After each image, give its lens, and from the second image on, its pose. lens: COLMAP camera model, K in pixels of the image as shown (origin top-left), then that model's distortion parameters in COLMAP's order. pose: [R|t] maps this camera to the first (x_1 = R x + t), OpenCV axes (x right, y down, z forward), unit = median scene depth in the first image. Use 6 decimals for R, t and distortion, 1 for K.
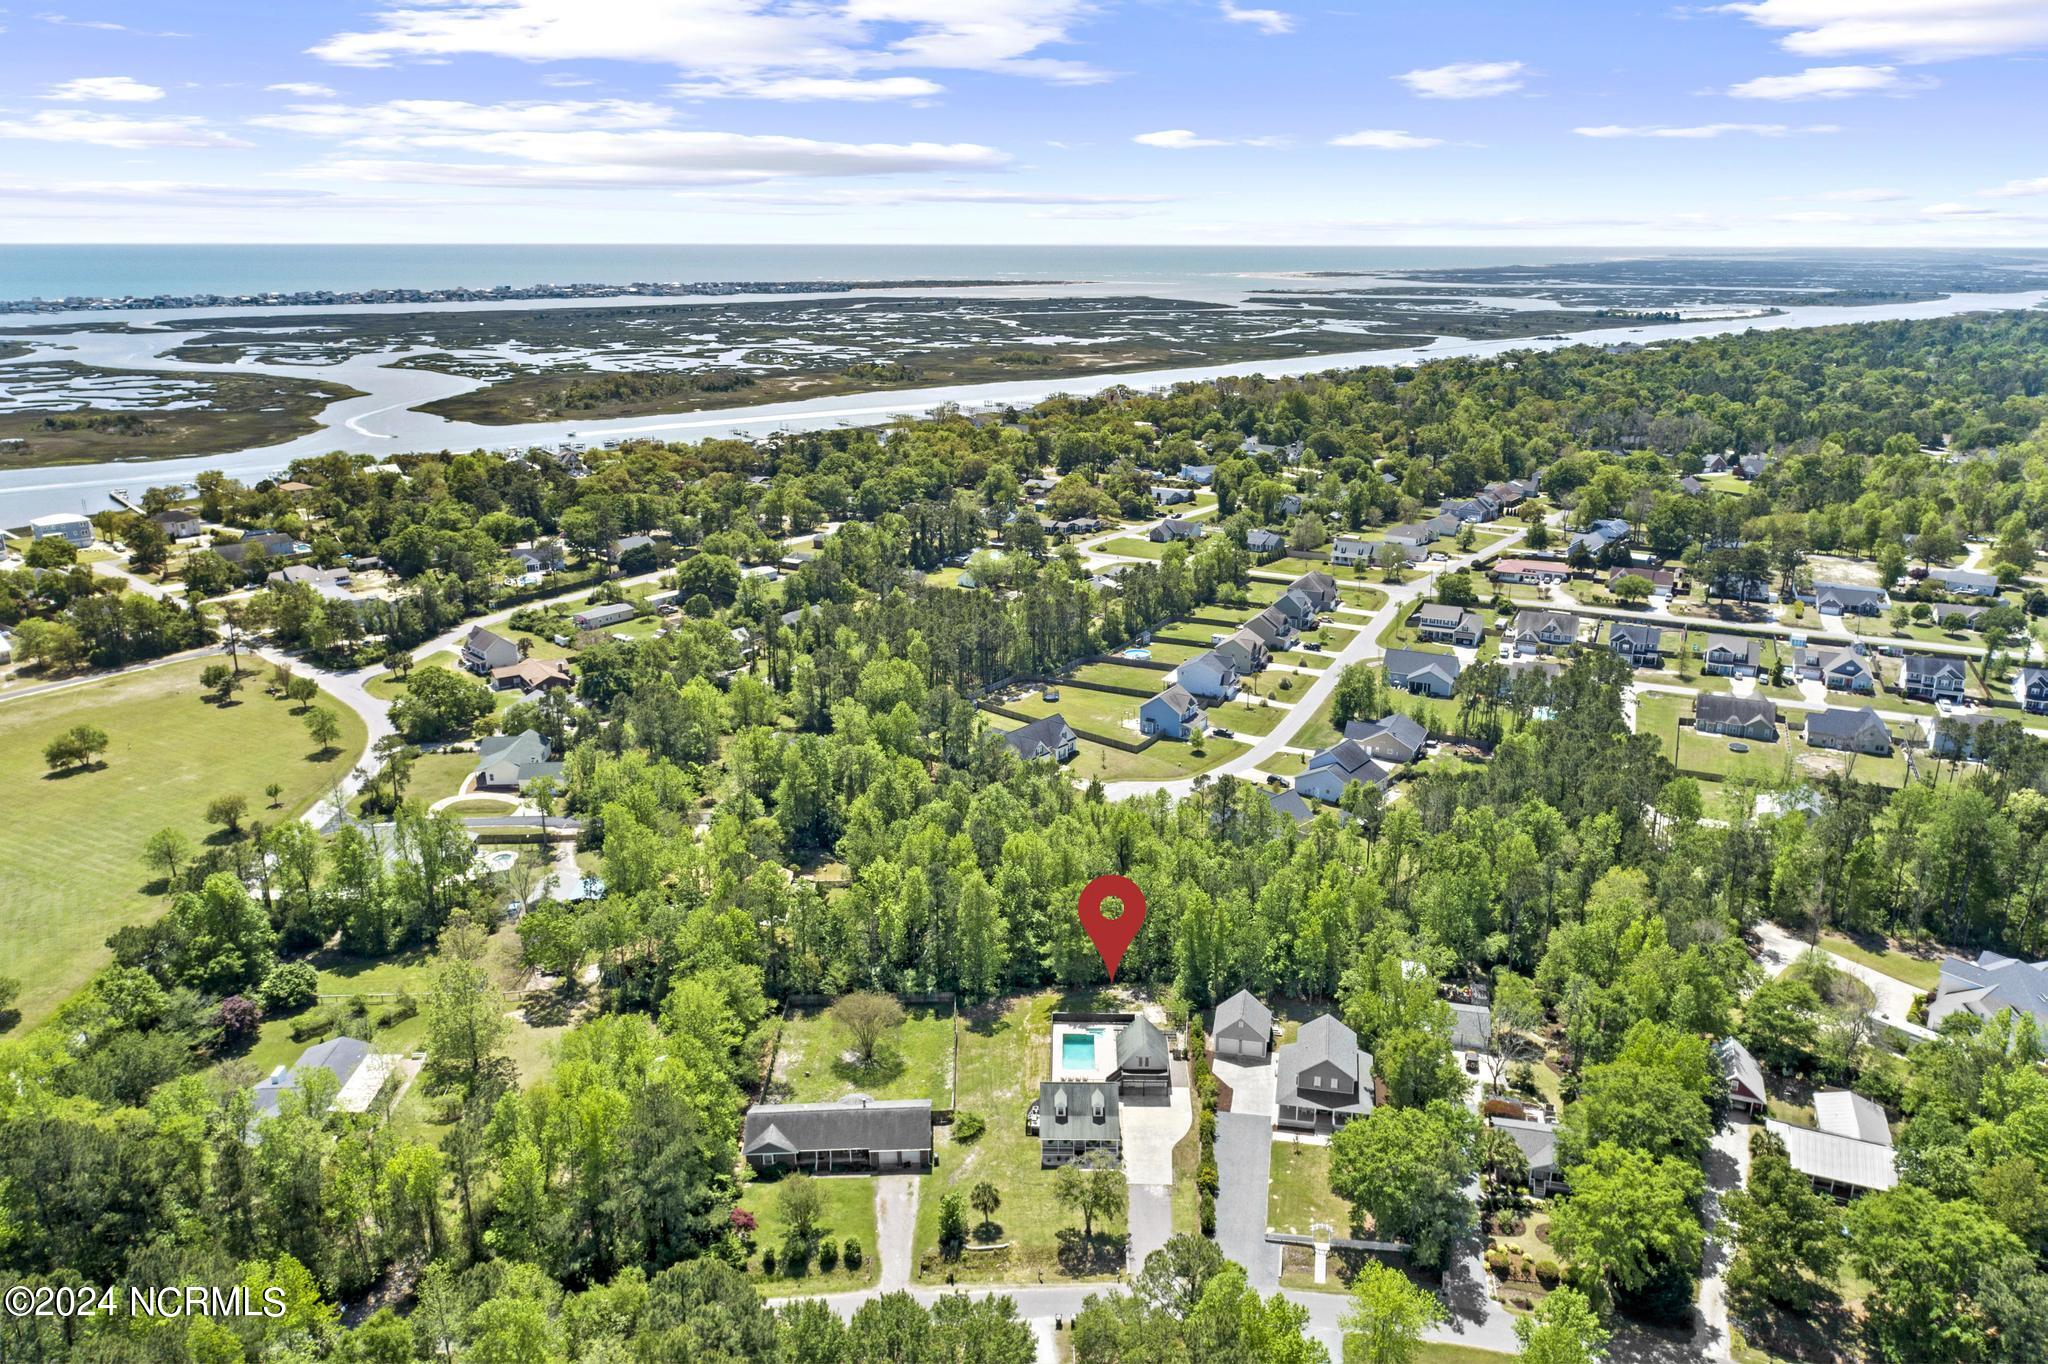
lens RADIAL K [[1394.3, 0, 1024.0], [0, 1394.3, 682.0], [0, 0, 1]] dist [0.007053, 0.005639]
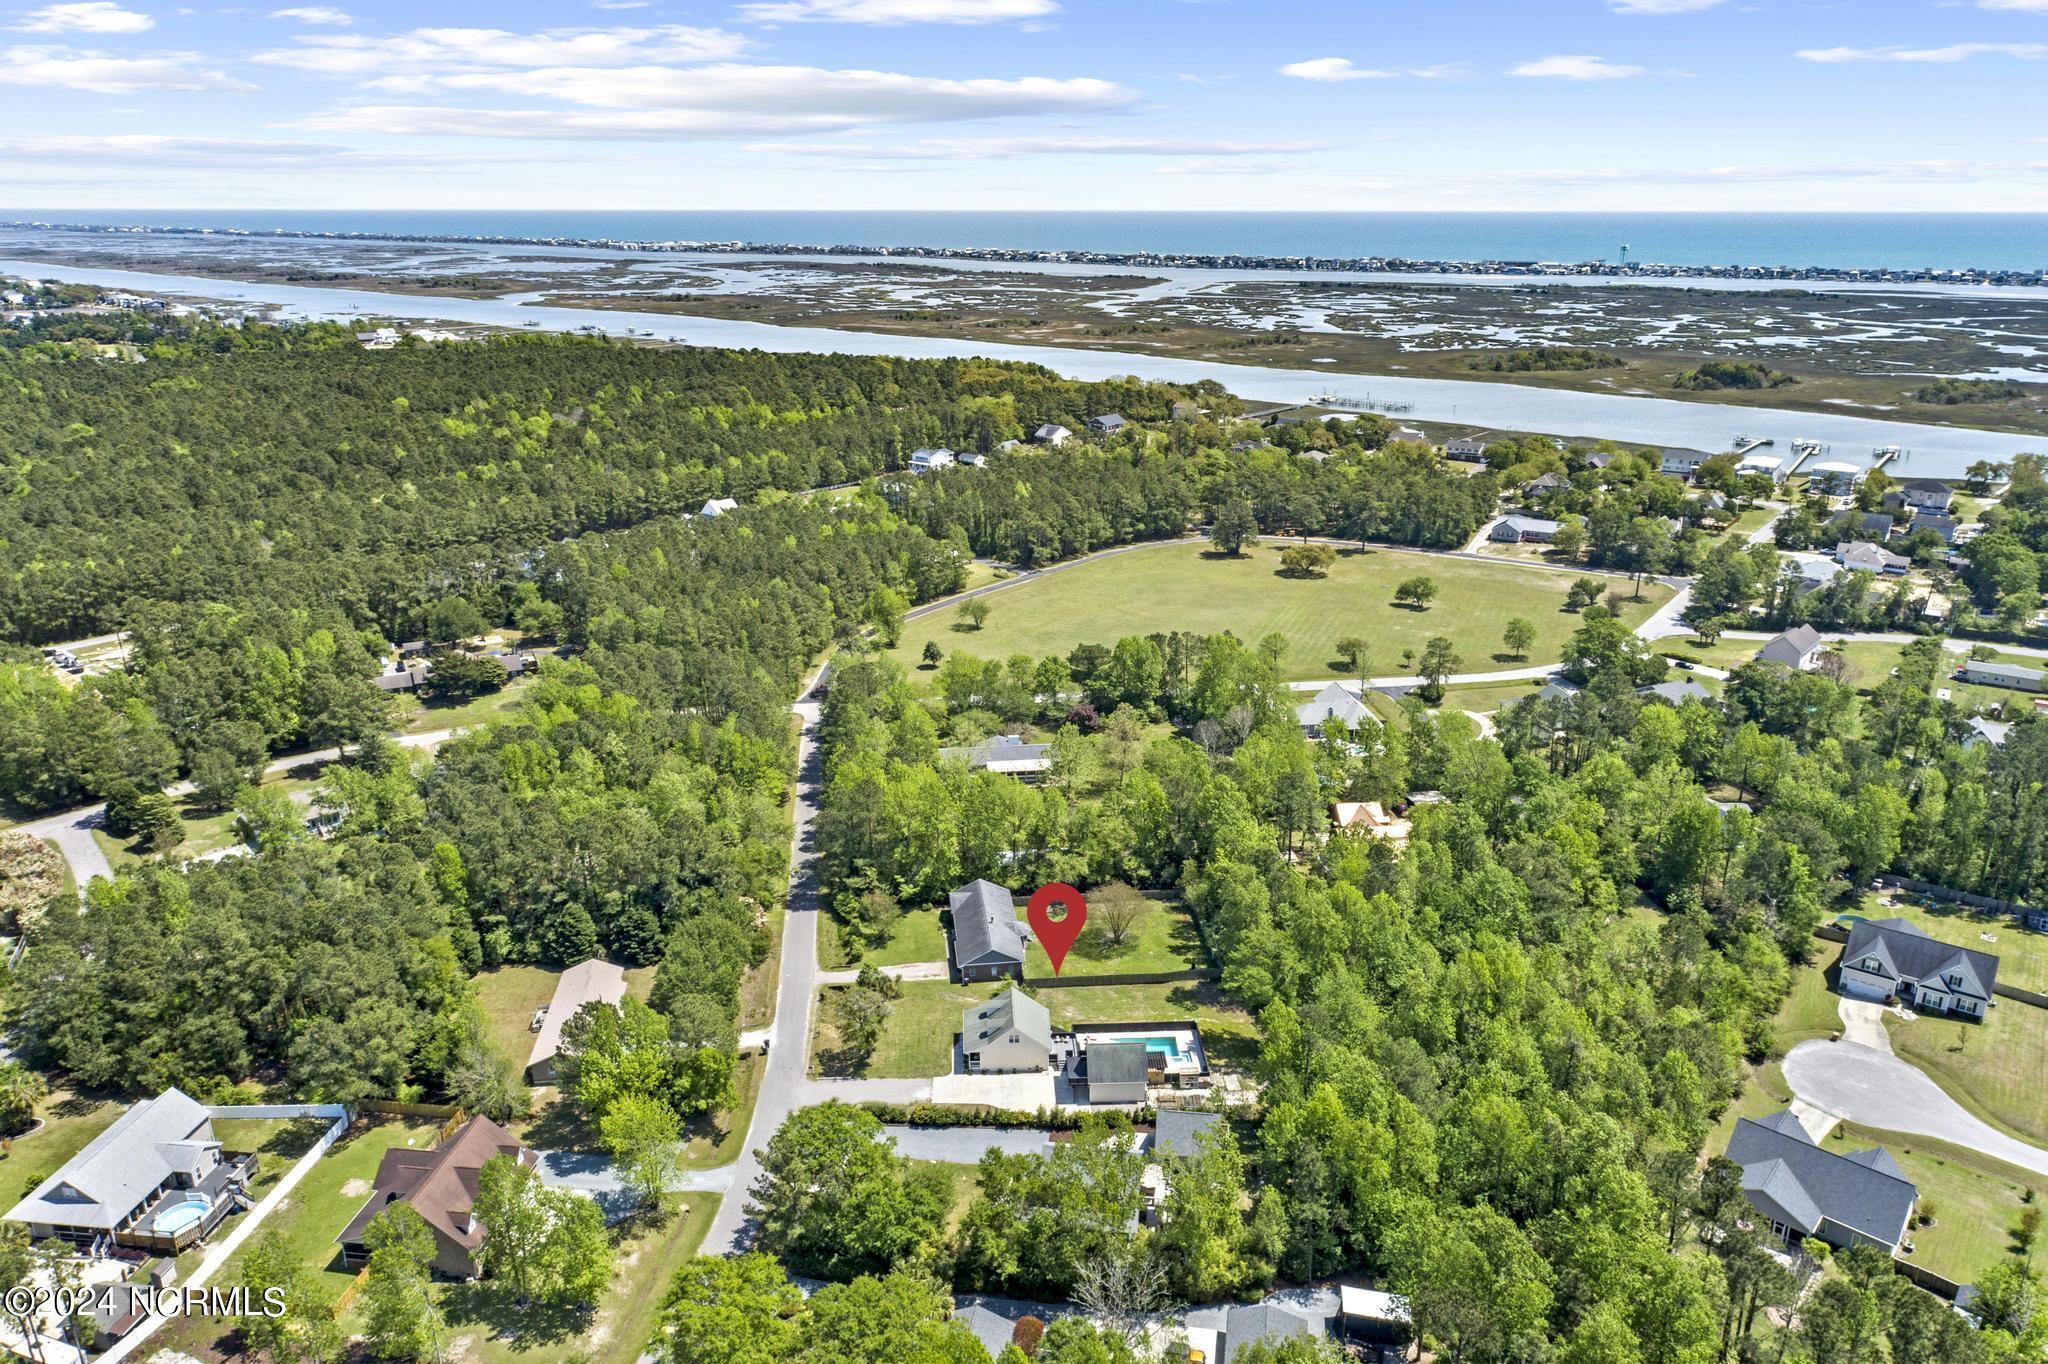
lens RADIAL K [[1364.9, 0, 1032.3], [0, 1364.9, 685.6], [0, 0, 1]] dist [-0.004155, 0.014327]
pose [[0.074211, 0.328697, -0.941515, 0.547093], [-0.301261, 0.907397, 0.293040, -0.141450], [0.950650, 0.261895, 0.166363, 0.454059]]
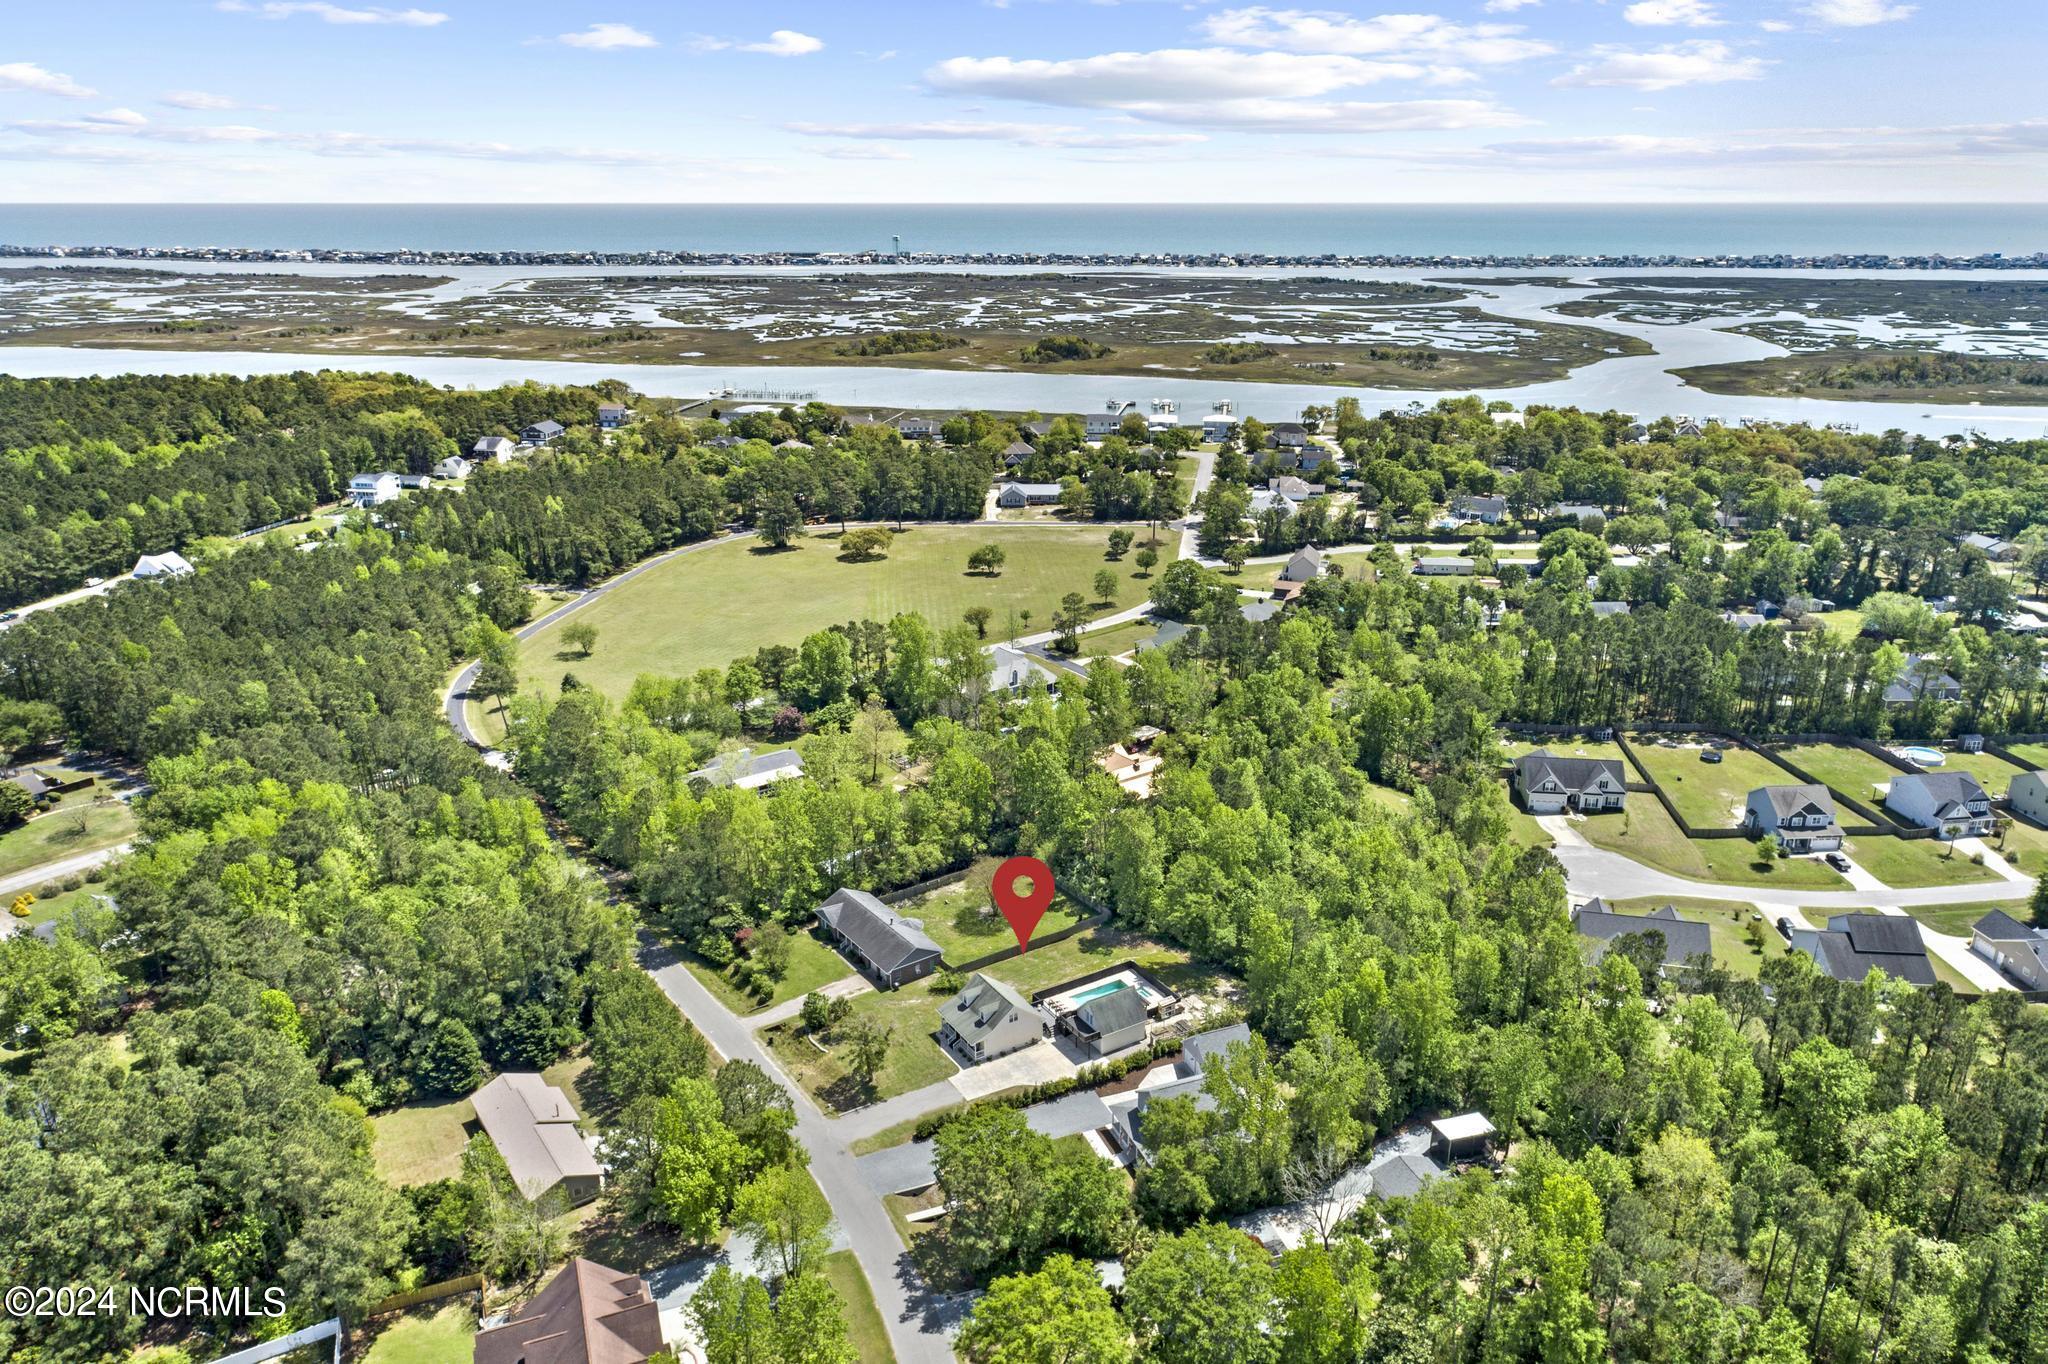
lens RADIAL K [[1364.9, 0, 1032.3], [0, 1364.9, 685.6], [0, 0, 1]] dist [-0.004155, 0.014327]
pose [[0.550982, 0.278506, -0.786672, 0.476188], [-0.252325, 0.954143, 0.161068, -0.065259], [0.795457, 0.109751, 0.595989, 0.218663]]
